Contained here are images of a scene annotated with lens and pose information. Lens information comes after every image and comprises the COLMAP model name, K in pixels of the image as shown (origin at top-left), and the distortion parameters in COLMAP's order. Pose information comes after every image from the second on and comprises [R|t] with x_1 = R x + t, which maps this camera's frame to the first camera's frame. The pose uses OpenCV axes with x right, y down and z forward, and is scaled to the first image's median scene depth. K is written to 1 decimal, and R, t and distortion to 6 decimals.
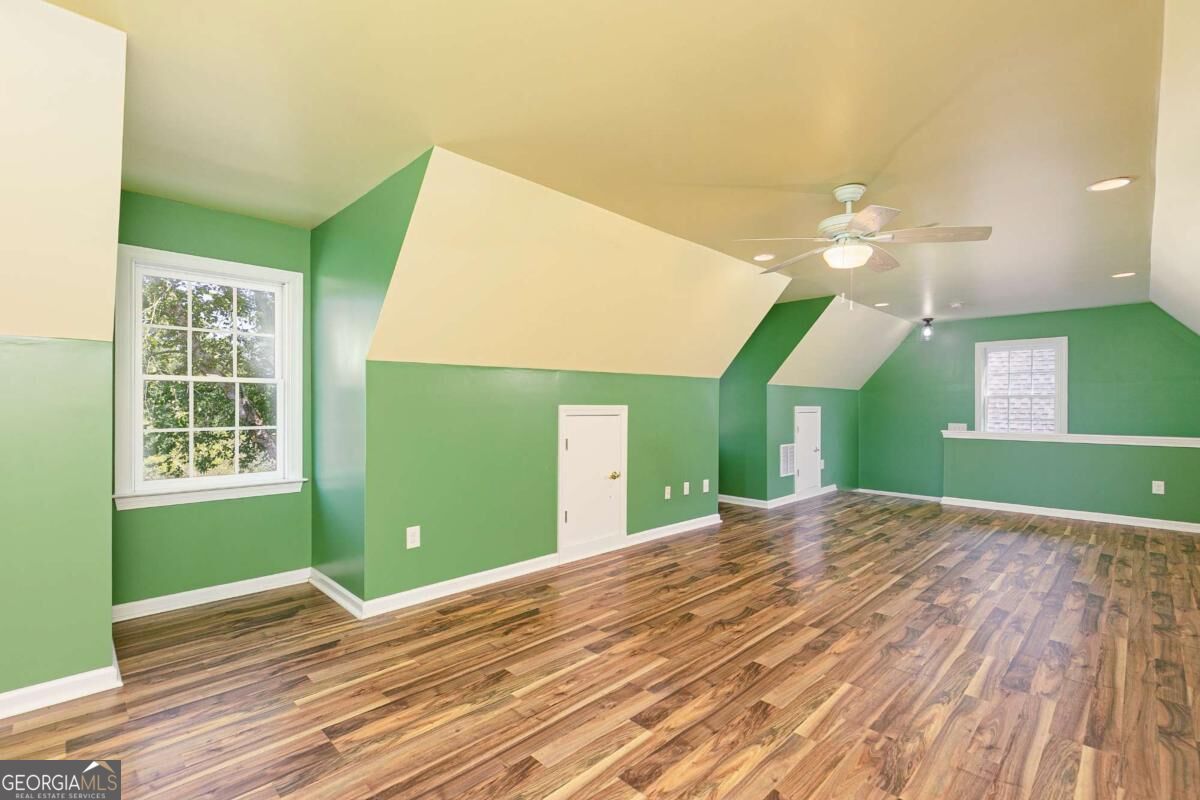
lens RADIAL K [[537.0, 0, 599.9], [0, 537.0, 404.1], [0, 0, 1]] dist [0.008973, -0.001885]
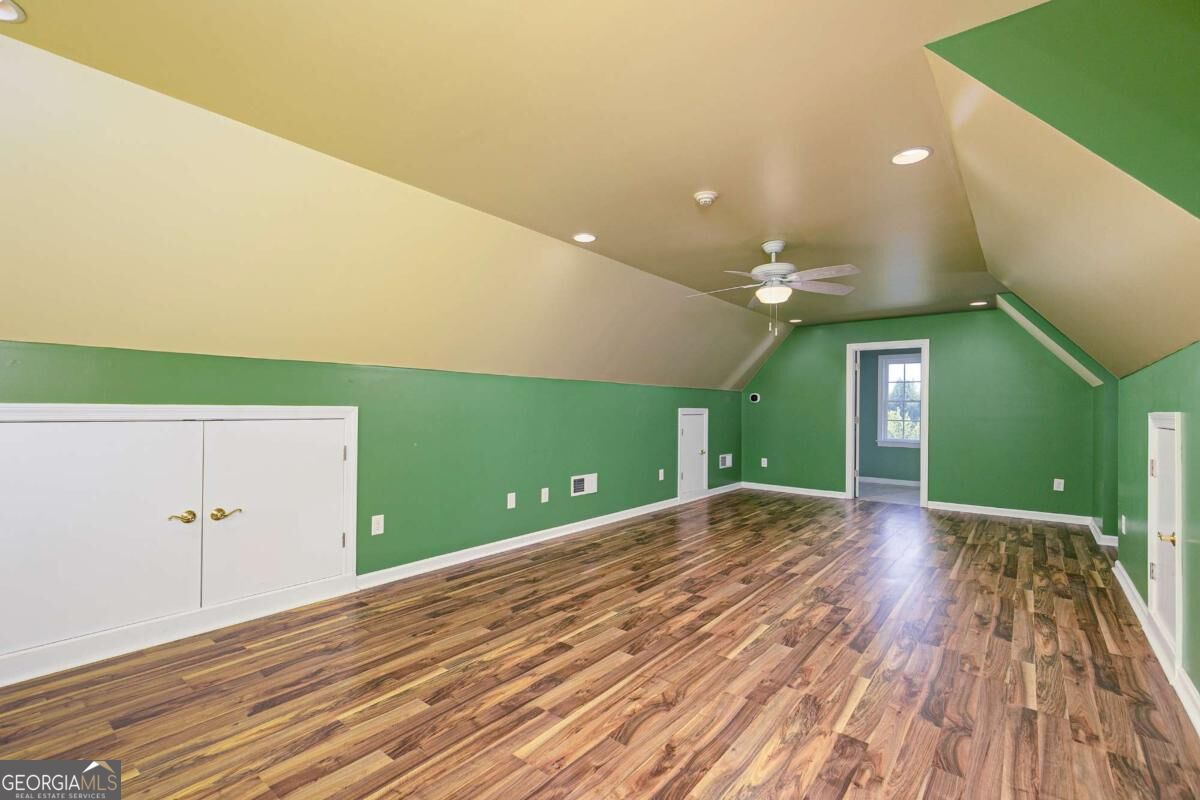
lens RADIAL K [[537.0, 0, 600.1], [0, 537.0, 404.5], [0, 0, 1]] dist [0.008973, -0.001885]
pose [[-0.993222, -0.013743, -0.115417, 0.864217], [-0.012718, 0.999873, -0.009617, 0.009939], [0.115535, -0.008084, -0.993271, 1.894308]]
